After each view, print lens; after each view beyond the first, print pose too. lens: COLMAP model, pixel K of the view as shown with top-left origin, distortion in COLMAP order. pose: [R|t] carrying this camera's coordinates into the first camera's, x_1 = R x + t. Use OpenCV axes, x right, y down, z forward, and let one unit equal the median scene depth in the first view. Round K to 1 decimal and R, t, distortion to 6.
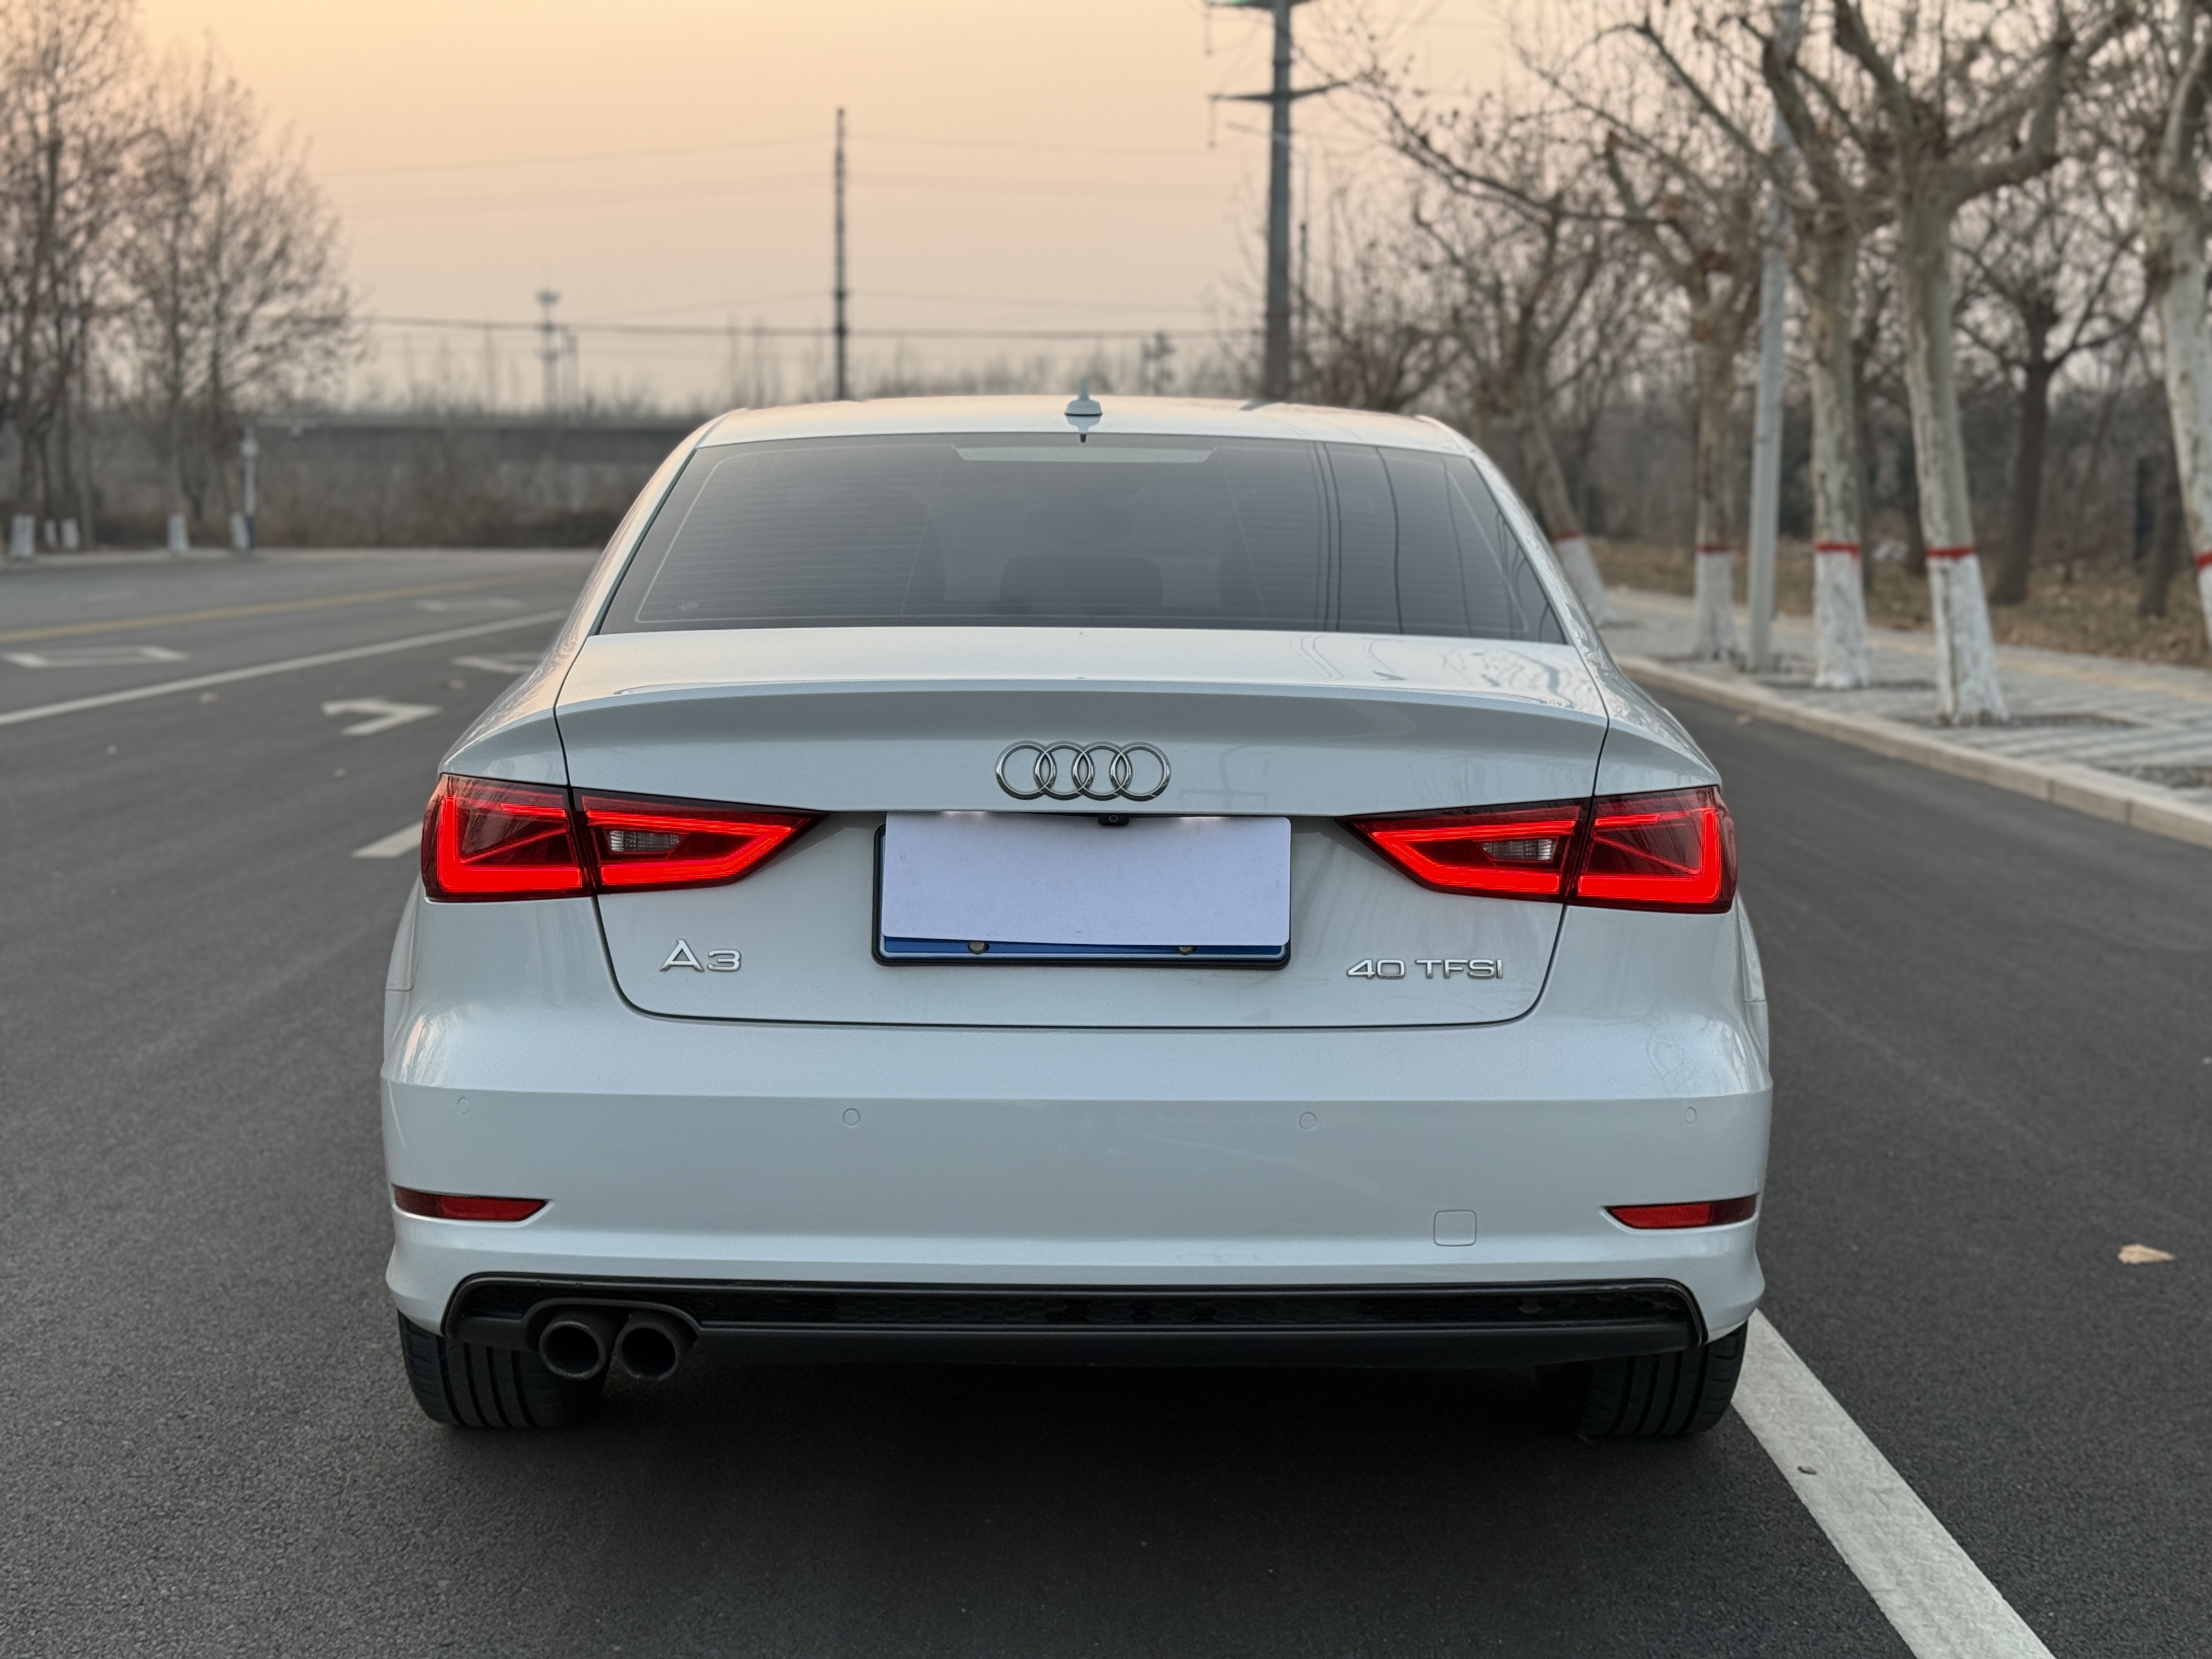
lens RADIAL K [[3120.6, 0, 1106.2], [0, 3120.6, 830.5], [0, 0, 1]] dist [0.119104, 0.000000]
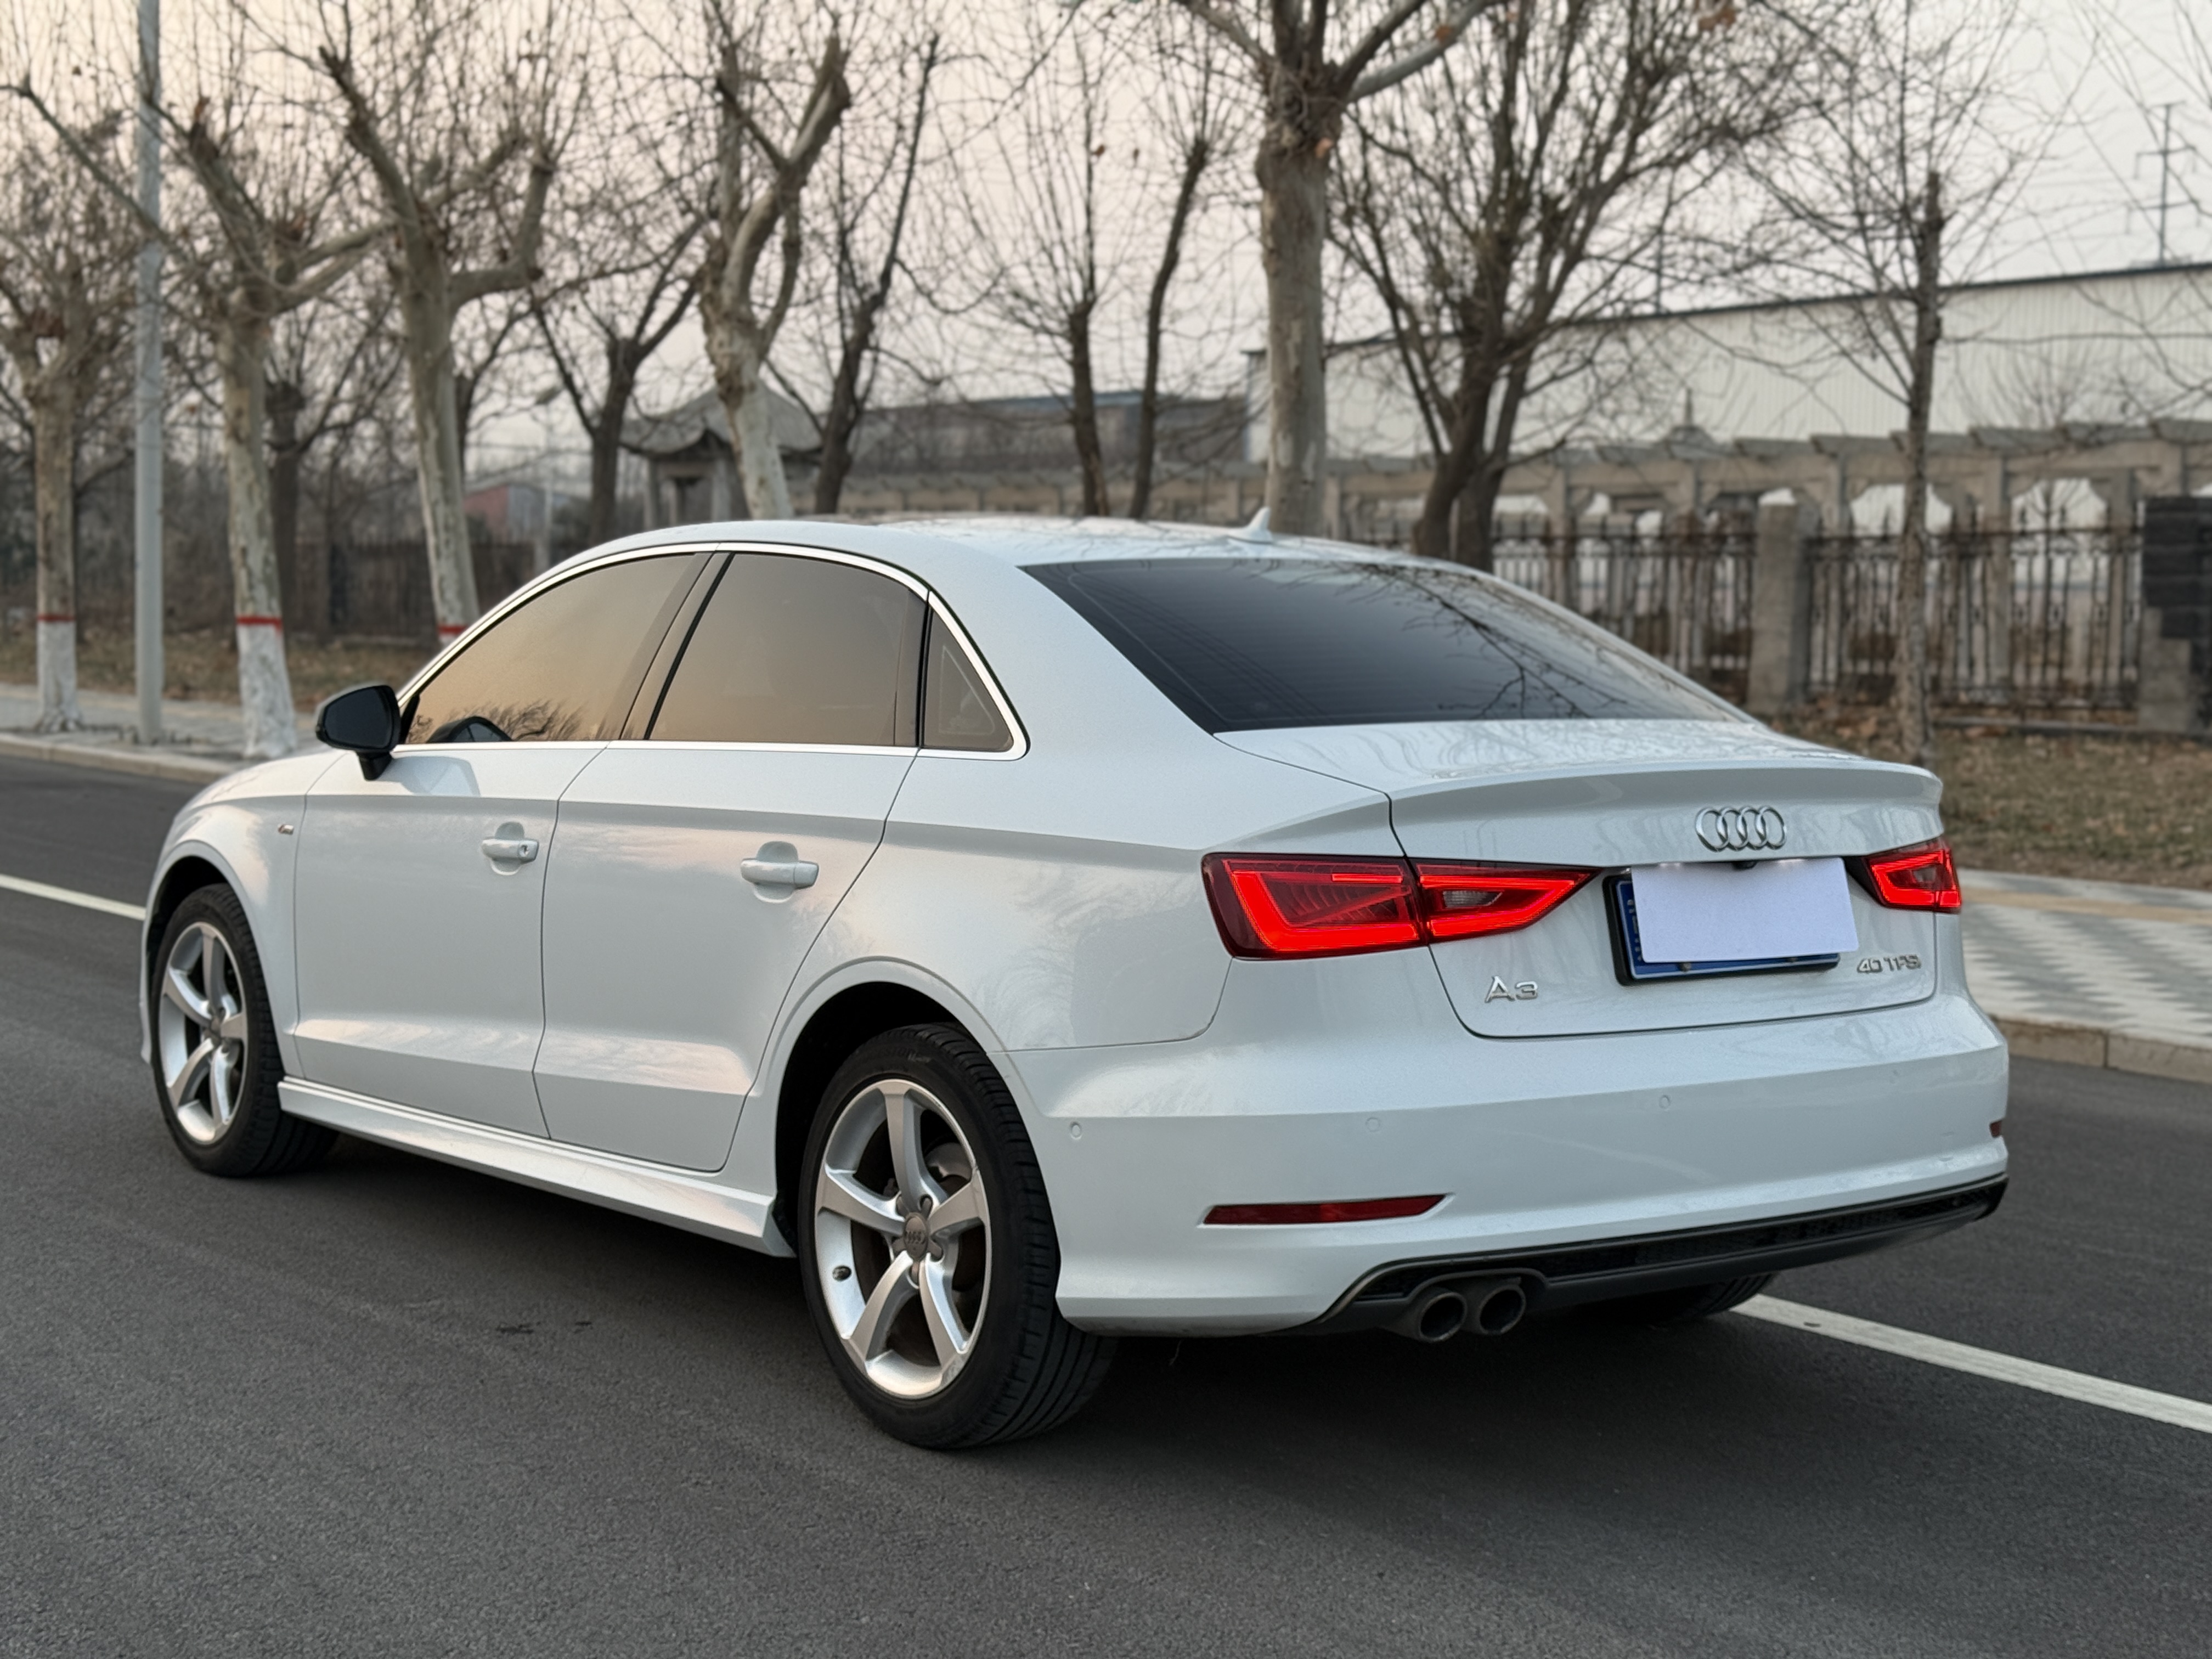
lens RADIAL K [[3120.6, 0, 1108.1], [0, 3120.6, 826.8], [0, 0, 1]] dist [0.119104, 0.000000]
pose [[0.804520, -0.034300, 0.592934, -0.986689], [0.047149, 0.998869, -0.006192, -0.023699], [-0.592051, 0.032937, 0.805227, 0.088042]]
